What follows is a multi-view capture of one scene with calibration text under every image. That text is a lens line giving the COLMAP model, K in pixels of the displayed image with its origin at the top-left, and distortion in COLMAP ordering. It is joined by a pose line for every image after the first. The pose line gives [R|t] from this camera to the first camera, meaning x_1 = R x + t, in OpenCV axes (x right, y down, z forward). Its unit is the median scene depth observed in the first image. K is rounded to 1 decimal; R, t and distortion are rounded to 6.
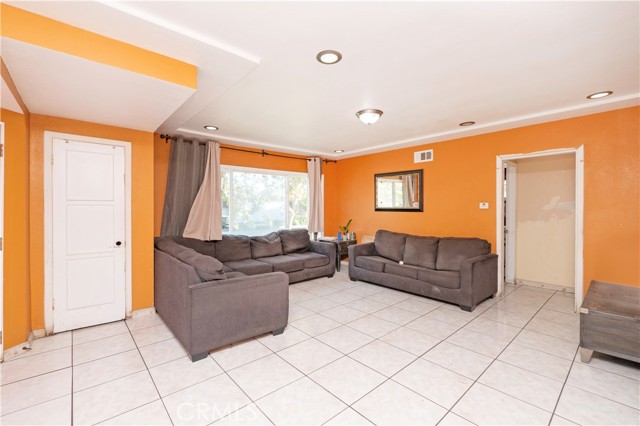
lens RADIAL K [[278.3, 0, 319.1], [0, 278.3, 211.4], [0, 0, 1]] dist [-0.003009, 0.000772]
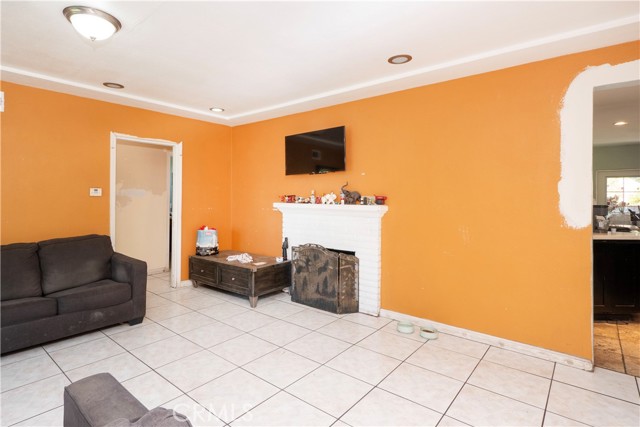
lens RADIAL K [[328.6, 0, 319.3], [0, 328.6, 197.9], [0, 0, 1]] dist [0.002683, -0.000028]
pose [[-0.158760, -0.010606, 0.987260, -0.462308], [-0.006290, 0.999933, 0.009731, -0.018928], [-0.987297, -0.004665, -0.158816, 0.591141]]
